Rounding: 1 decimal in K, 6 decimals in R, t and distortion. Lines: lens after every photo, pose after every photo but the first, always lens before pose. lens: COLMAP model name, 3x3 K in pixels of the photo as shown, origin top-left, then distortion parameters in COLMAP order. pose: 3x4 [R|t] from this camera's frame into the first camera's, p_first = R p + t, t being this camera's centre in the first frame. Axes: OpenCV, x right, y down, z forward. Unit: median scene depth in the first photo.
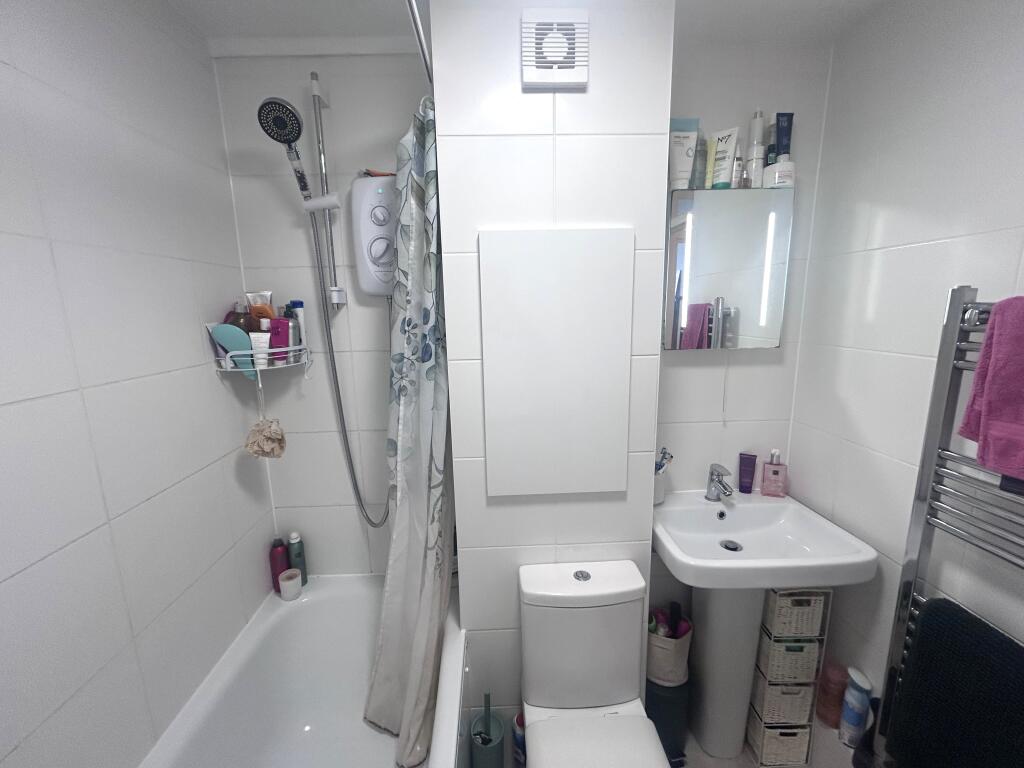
lens RADIAL K [[414.6, 0, 506.8], [0, 414.6, 385.0], [0, 0, 1]] dist [0.001748, -0.000226]
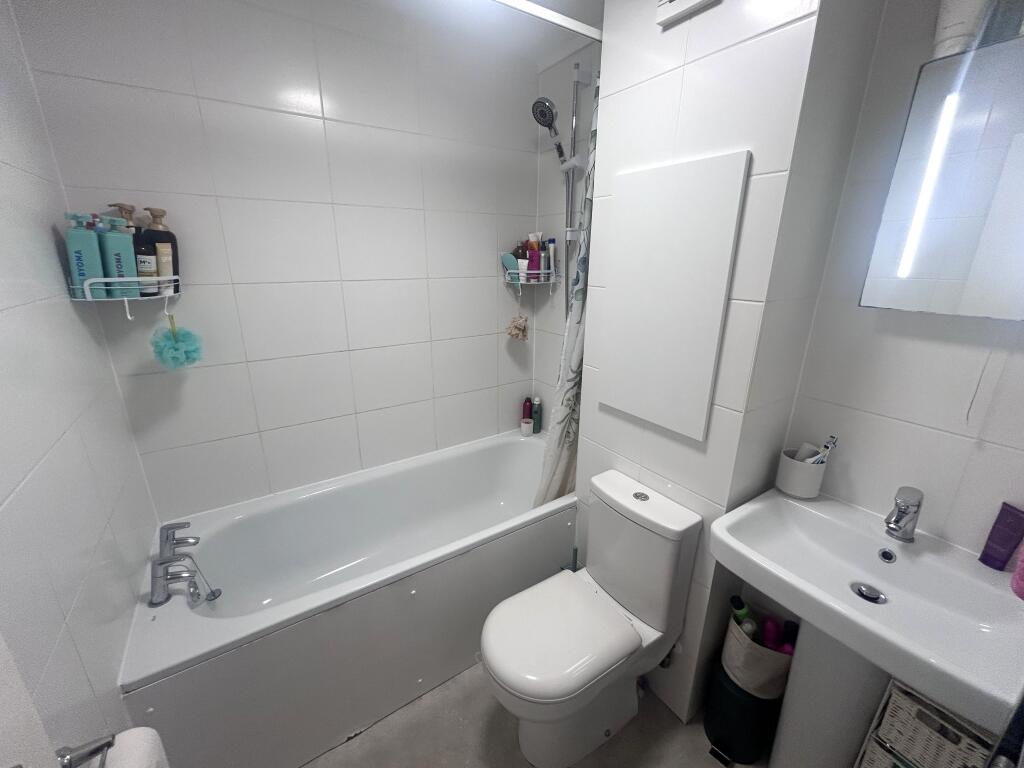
lens RADIAL K [[414.6, 0, 505.9], [0, 414.6, 384.7], [0, 0, 1]] dist [0.001748, -0.000226]
pose [[0.519062, 0.280244, -0.807488, 0.757805], [-0.170776, 0.959677, 0.223286, -0.009233], [0.837502, 0.022000, 0.545991, 0.088816]]
